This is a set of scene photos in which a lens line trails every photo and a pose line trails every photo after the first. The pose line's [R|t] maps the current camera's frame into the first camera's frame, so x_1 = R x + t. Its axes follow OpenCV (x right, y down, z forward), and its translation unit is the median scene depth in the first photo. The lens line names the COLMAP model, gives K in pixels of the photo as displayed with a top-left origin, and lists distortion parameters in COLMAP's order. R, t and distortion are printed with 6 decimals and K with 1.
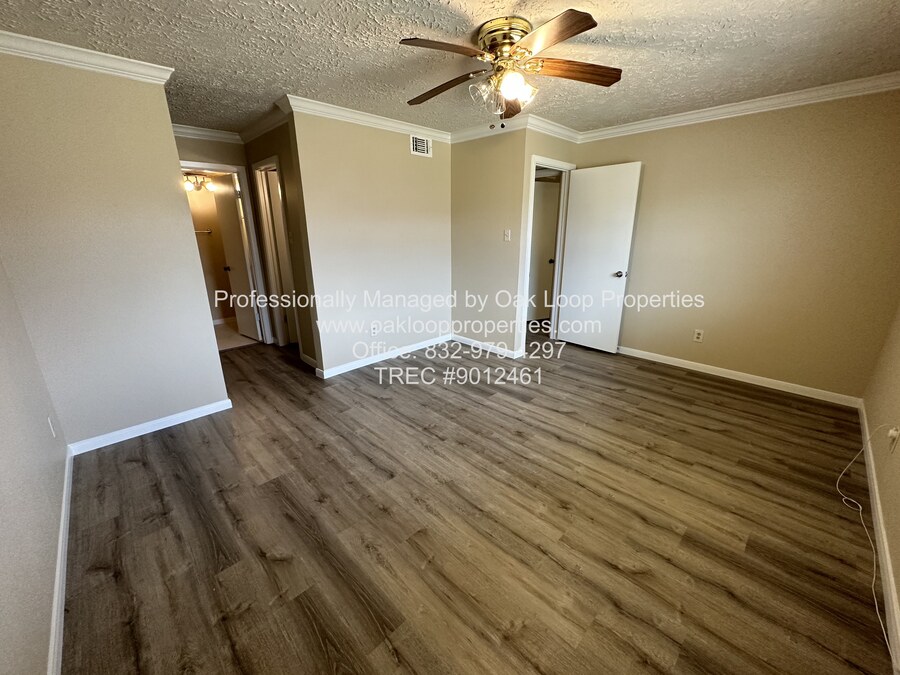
lens RADIAL K [[359.2, 0, 450.0], [0, 359.2, 337.5], [0, 0, 1]] dist [-0.000422, 0.000079]
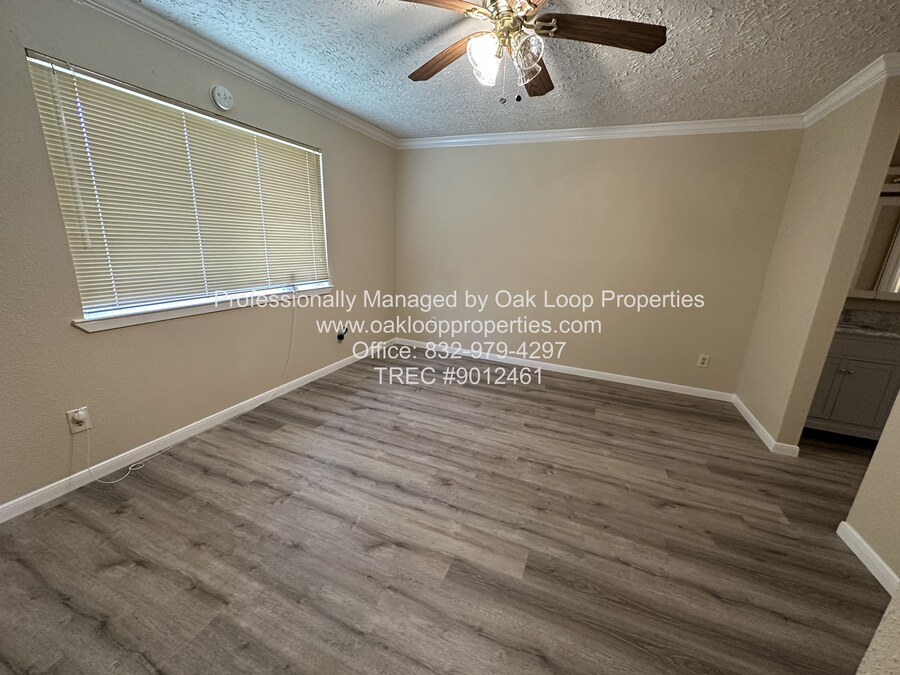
lens RADIAL K [[359.2, 0, 450.0], [0, 359.2, 337.5], [0, 0, 1]] dist [-0.000422, 0.000079]
pose [[-0.921801, 0.067842, -0.381682, 0.526018], [-0.151083, 0.843849, 0.514871, -0.469321], [0.357012, 0.532274, -0.767611, 1.625809]]
